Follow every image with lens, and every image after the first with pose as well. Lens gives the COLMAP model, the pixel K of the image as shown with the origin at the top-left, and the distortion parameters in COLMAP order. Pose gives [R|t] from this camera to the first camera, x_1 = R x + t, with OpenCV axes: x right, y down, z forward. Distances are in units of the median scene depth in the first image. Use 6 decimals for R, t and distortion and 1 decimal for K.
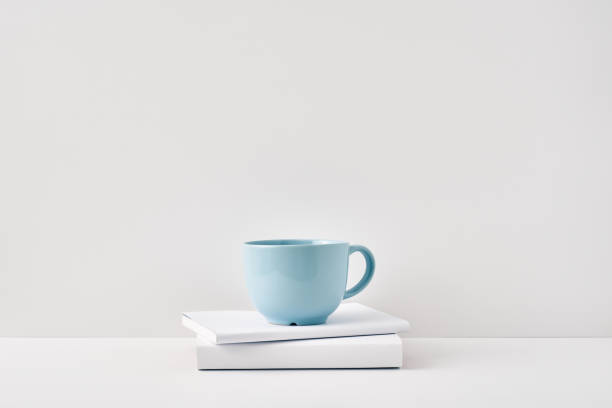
lens RADIAL K [[319.3, 0, 306.0], [0, 319.3, 204.0], [0, 0, 1]] dist [-0.000312, -0.000140]
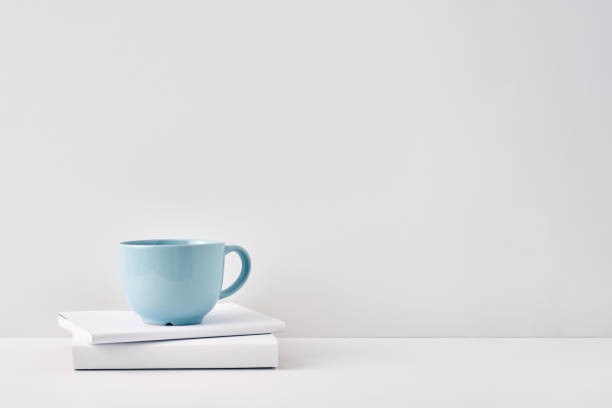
lens RADIAL K [[319.3, 0, 306.0], [0, 319.3, 204.0], [0, 0, 1]] dist [-0.000312, -0.000140]
pose [[1.000000, -0.000209, 0.000118, 0.389015], [0.000208, 0.999999, 0.001605, -0.001443], [-0.000119, -0.001605, 0.999999, 0.000823]]
